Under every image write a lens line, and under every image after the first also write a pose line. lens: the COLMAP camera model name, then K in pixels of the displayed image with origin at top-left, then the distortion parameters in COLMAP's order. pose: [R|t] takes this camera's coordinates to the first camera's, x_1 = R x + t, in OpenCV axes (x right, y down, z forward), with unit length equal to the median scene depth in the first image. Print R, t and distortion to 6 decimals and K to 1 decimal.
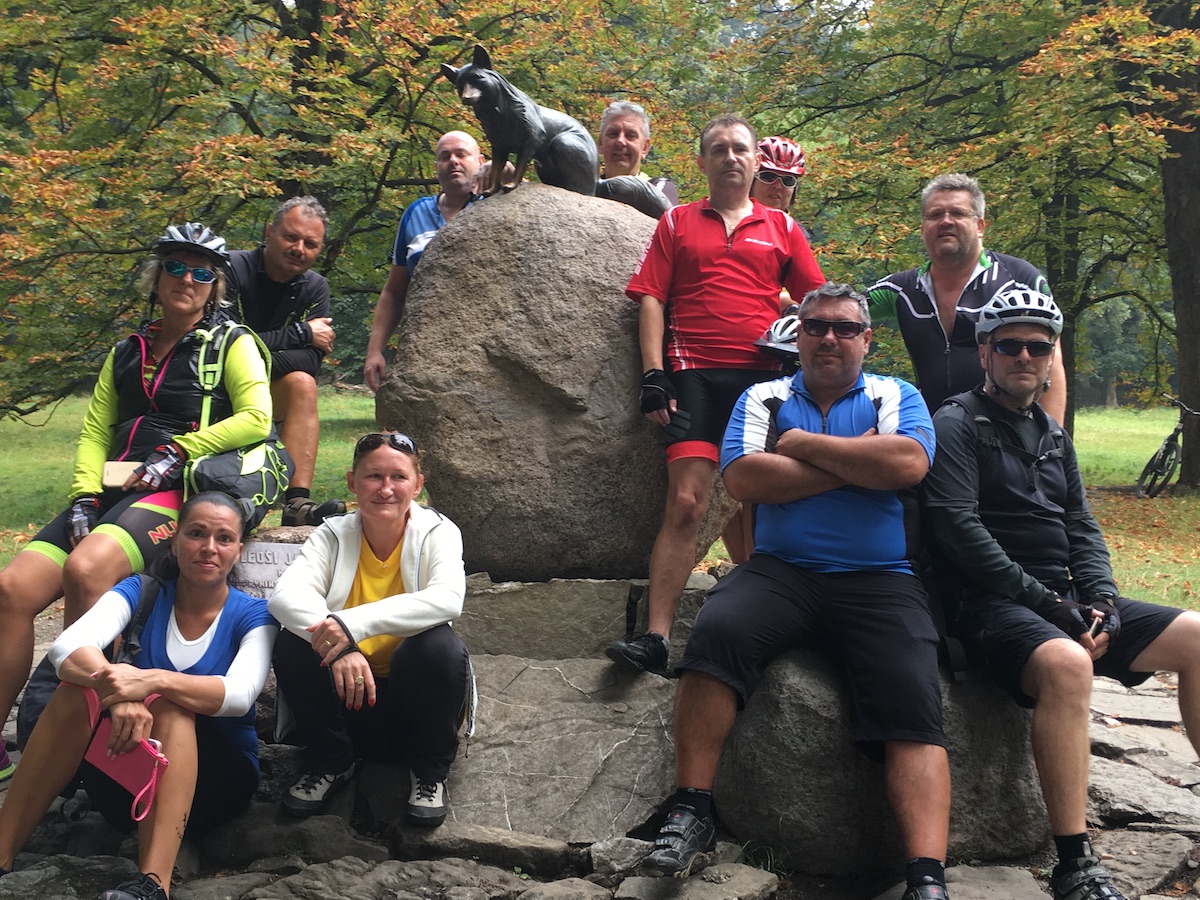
lens RADIAL K [[1364.1, 0, 600.0], [0, 1364.1, 450.0], [0, 0, 1]] dist [0.028423, 0.018801]
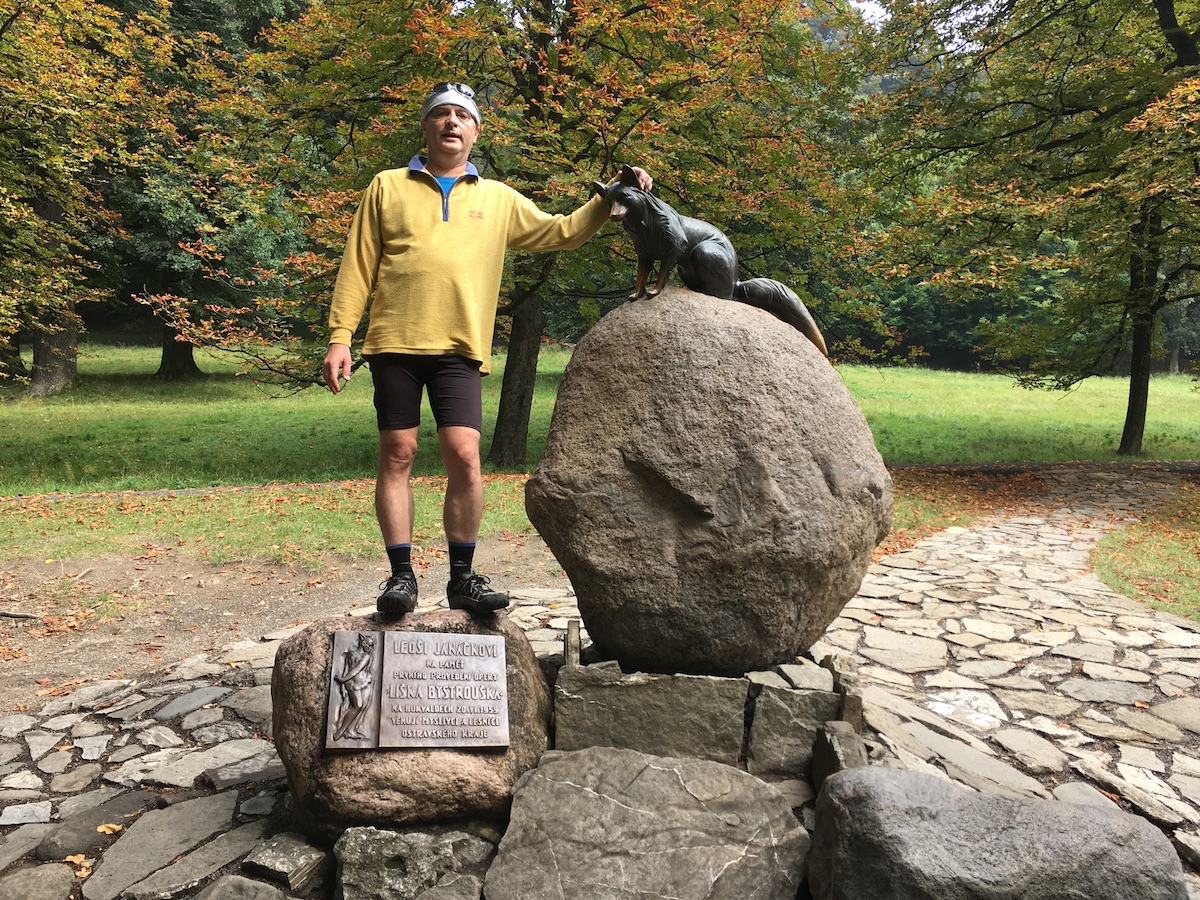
lens RADIAL K [[1003.2, 0, 600.0], [0, 1003.2, 450.0], [0, 0, 1]] dist [0.067100, -0.107940]
pose [[0.987965, 0.033126, -0.151086, 0.019268], [-0.023956, 0.997781, 0.062116, -0.124900], [0.152809, -0.057749, 0.986567, 0.205527]]
